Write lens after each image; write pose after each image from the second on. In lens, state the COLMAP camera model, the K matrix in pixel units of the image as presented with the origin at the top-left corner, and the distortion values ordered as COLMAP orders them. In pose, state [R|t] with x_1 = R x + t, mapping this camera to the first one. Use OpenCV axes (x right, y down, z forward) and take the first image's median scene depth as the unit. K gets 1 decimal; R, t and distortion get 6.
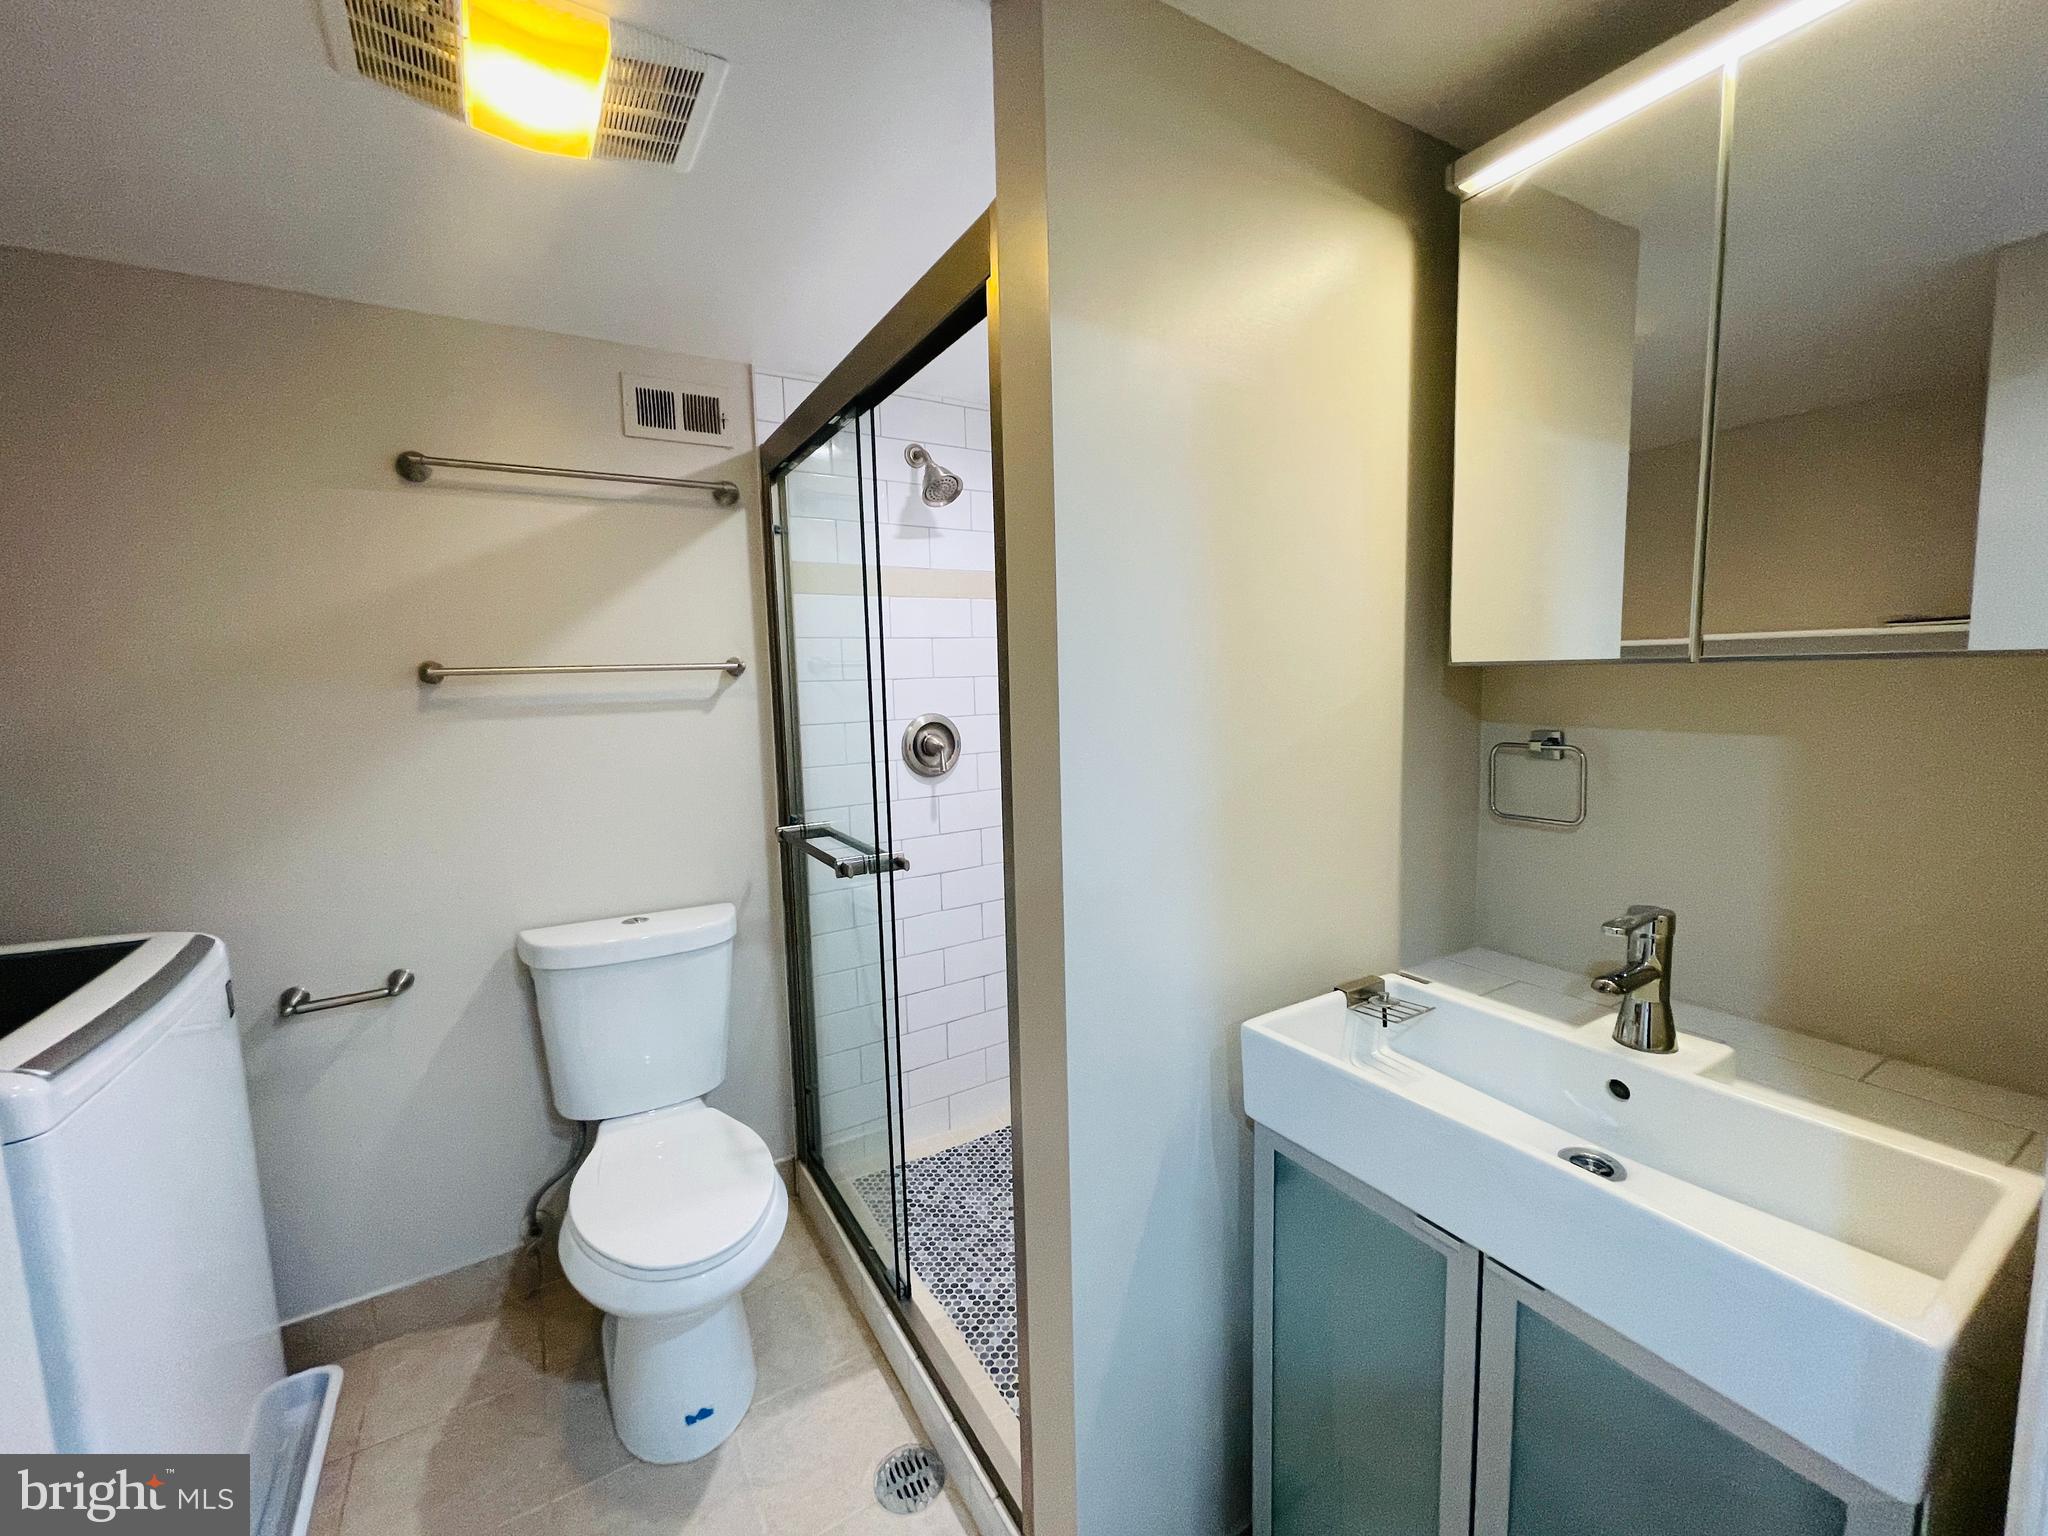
lens RADIAL K [[821.4, 0, 1024.9], [0, 821.4, 757.9], [0, 0, 1]] dist [-0.022646, 0.008546]
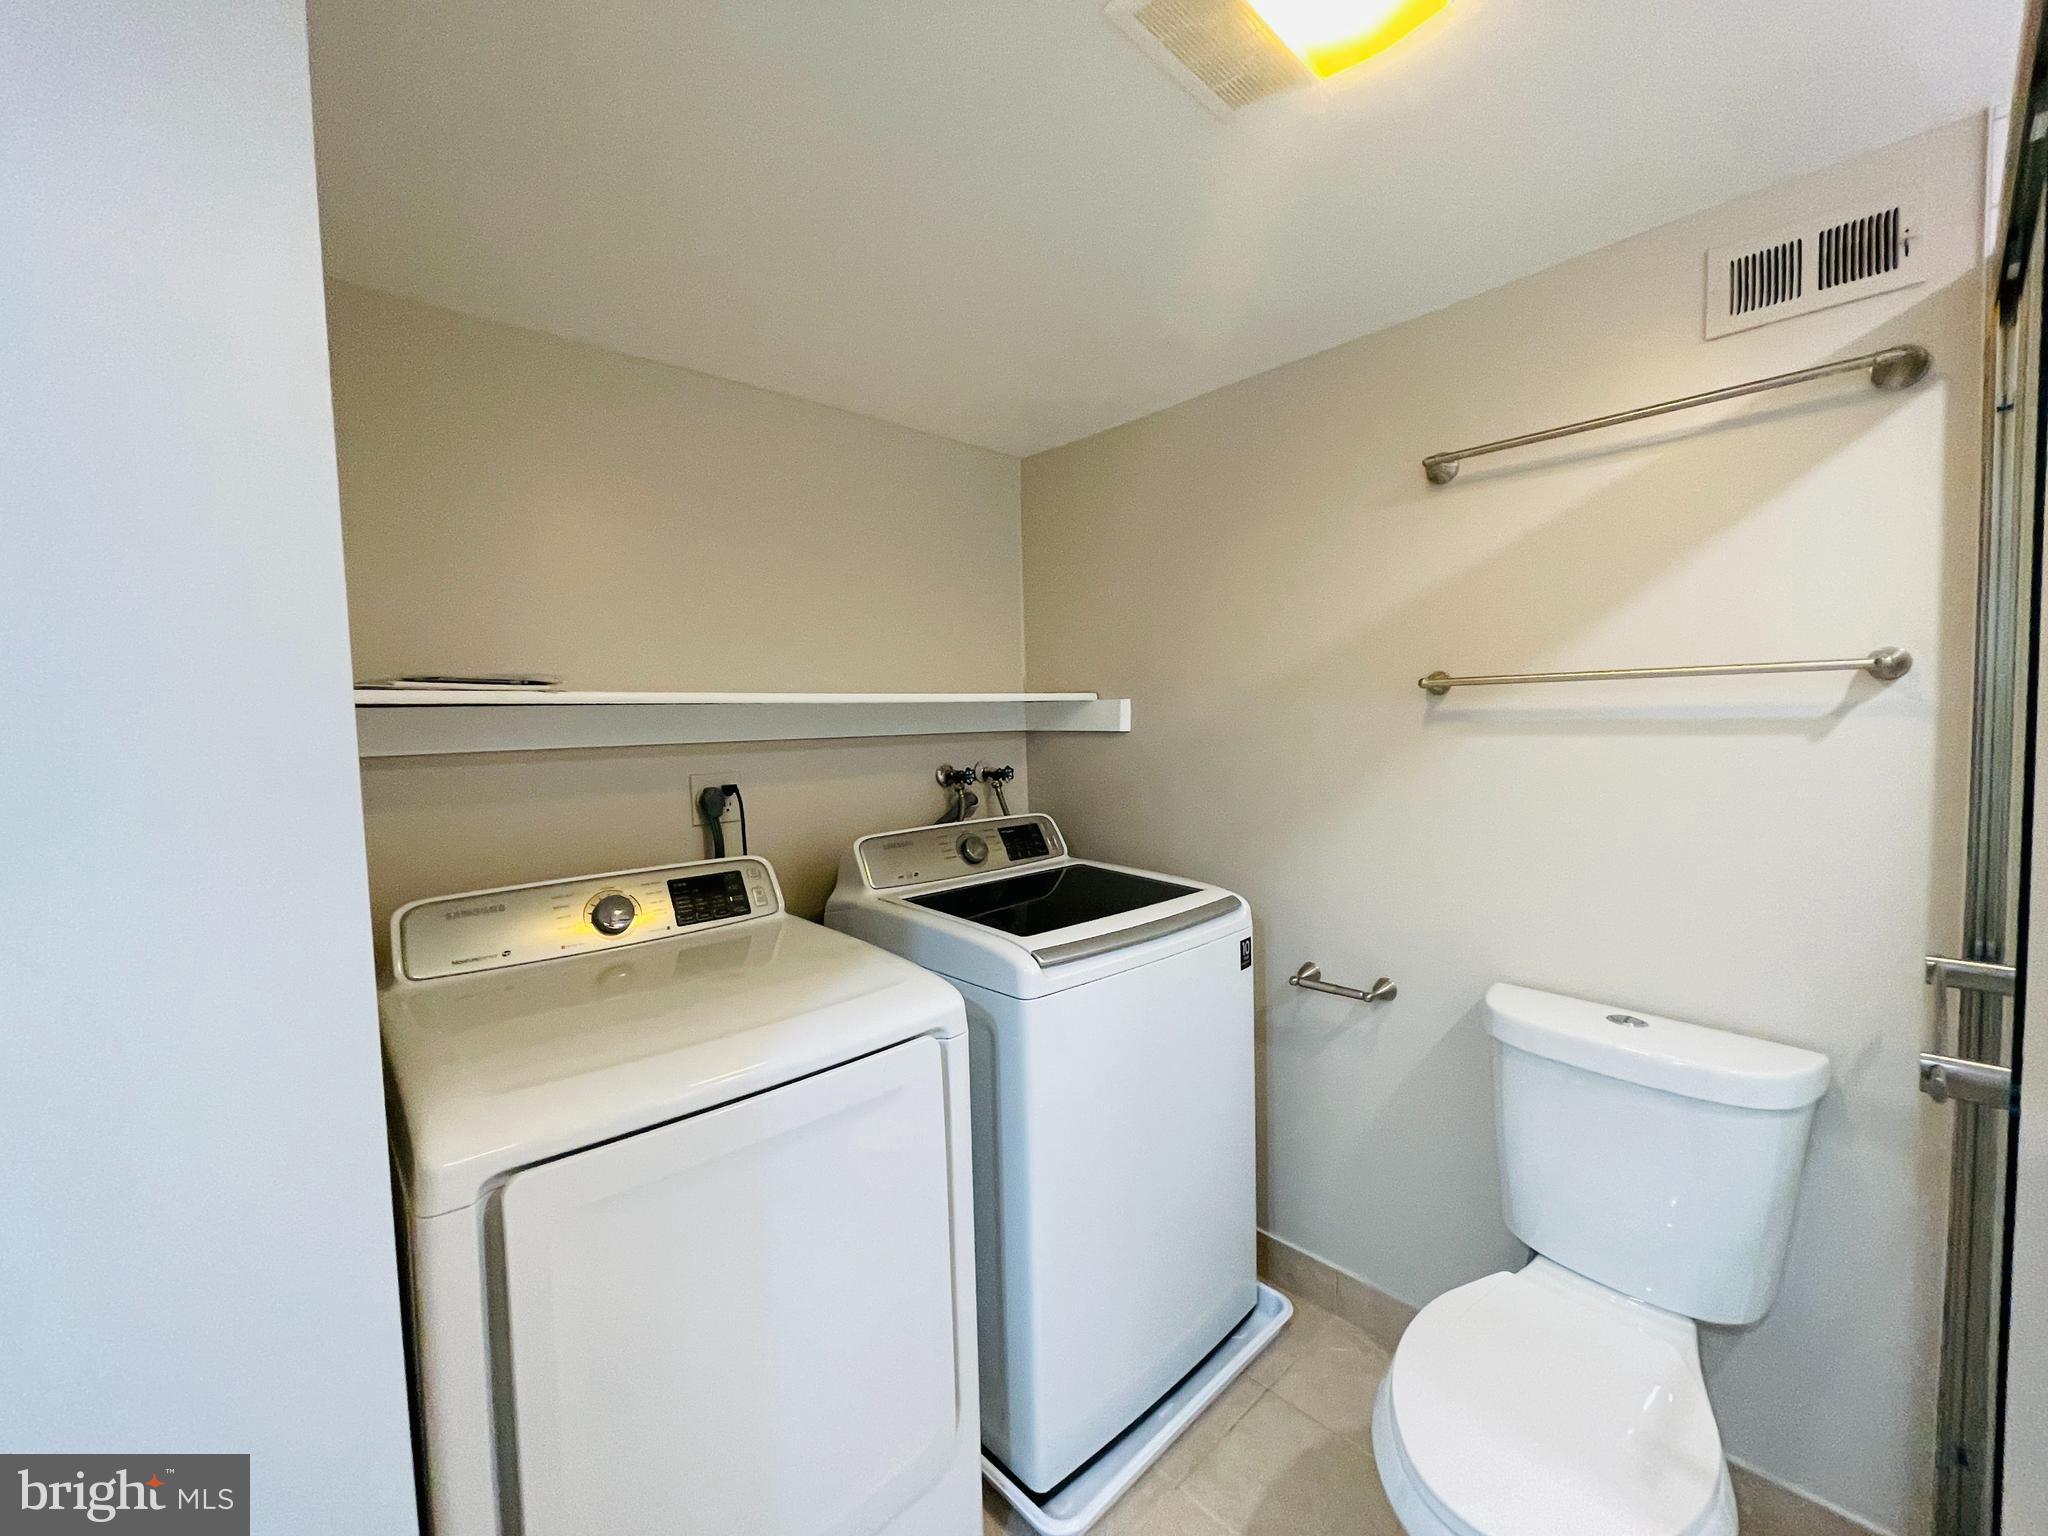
lens RADIAL K [[821.4, 0, 1024.9], [0, 821.4, 757.9], [0, 0, 1]] dist [-0.022646, 0.008546]
pose [[0.189695, 0.072367, -0.979173, 0.110855], [-0.080475, 0.995071, 0.057952, -0.032230], [0.978540, 0.067806, 0.194583, 0.327241]]
